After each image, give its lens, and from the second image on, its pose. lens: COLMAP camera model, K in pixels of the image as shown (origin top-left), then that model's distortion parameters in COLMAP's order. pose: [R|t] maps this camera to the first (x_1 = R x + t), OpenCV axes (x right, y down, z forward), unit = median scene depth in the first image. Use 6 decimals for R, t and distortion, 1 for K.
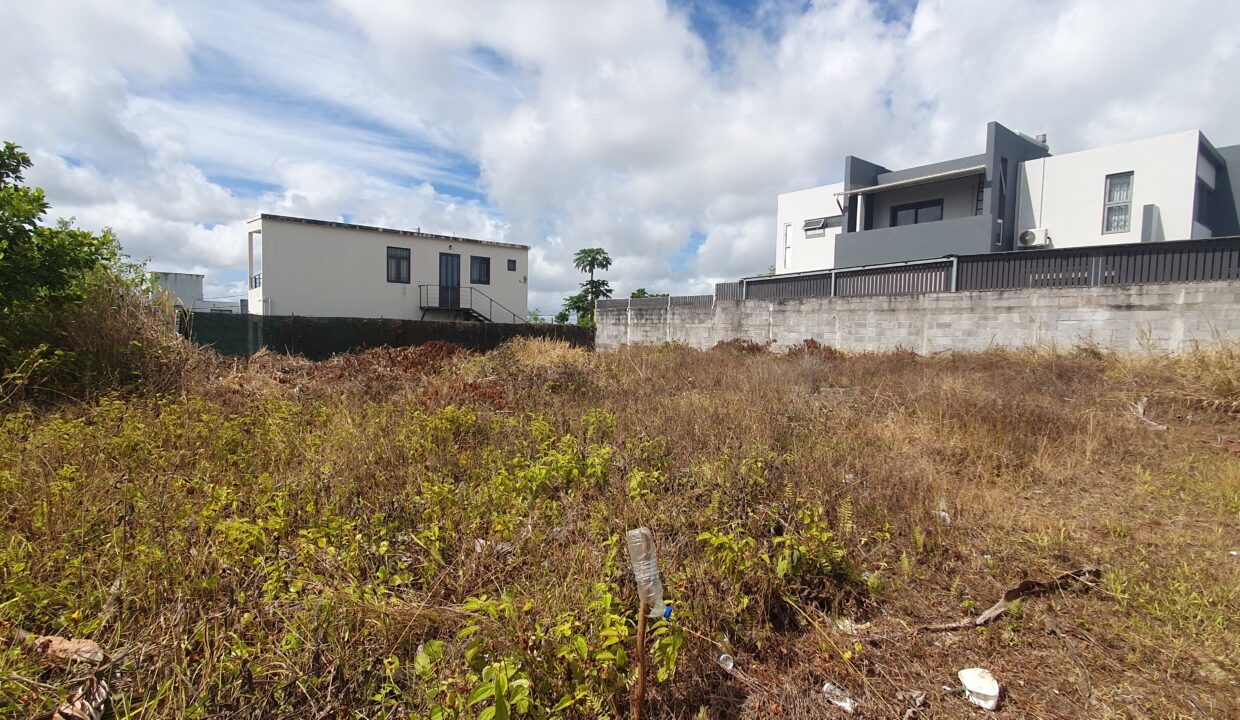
lens RADIAL K [[602.3, 0, 626.3], [0, 602.3, 372.6], [0, 0, 1]] dist [-0.002908, -0.002100]
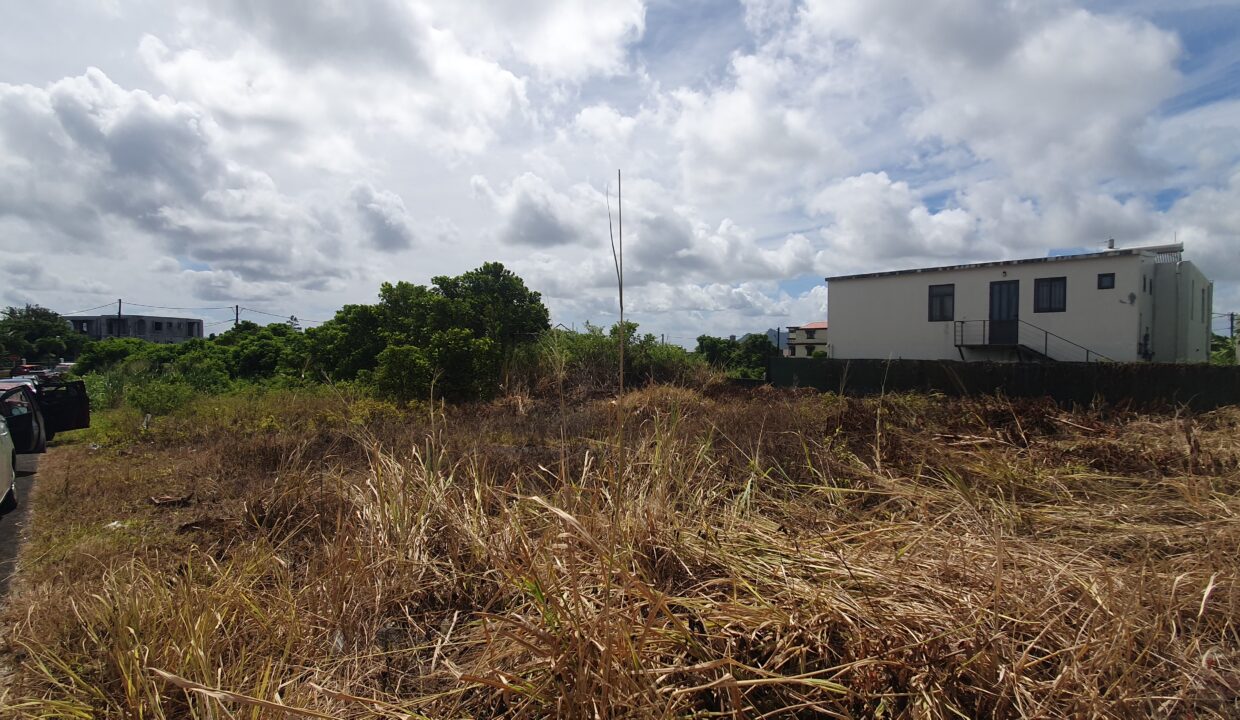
lens RADIAL K [[602.3, 0, 610.3], [0, 602.3, 359.3], [0, 0, 1]] dist [-0.002908, -0.002100]
pose [[0.078855, -0.007062, -0.996861, 0.547565], [-0.062198, 0.997992, -0.011990, -0.045800], [0.994944, 0.062948, 0.078258, 0.413107]]
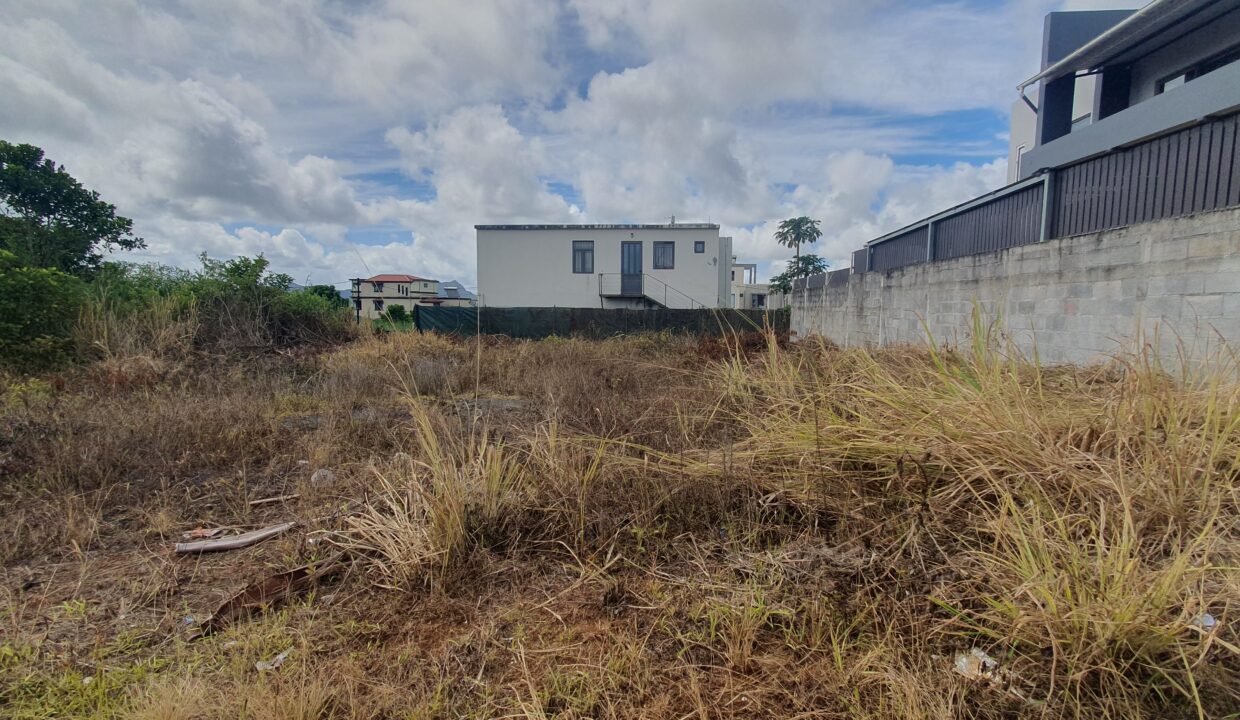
lens RADIAL K [[602.3, 0, 629.9], [0, 602.3, 362.5], [0, 0, 1]] dist [-0.002908, -0.002100]
pose [[0.743791, 0.042691, -0.667047, 0.420580], [-0.032914, 0.999087, 0.027241, -0.022608], [0.667601, 0.001694, 0.744517, 0.257917]]
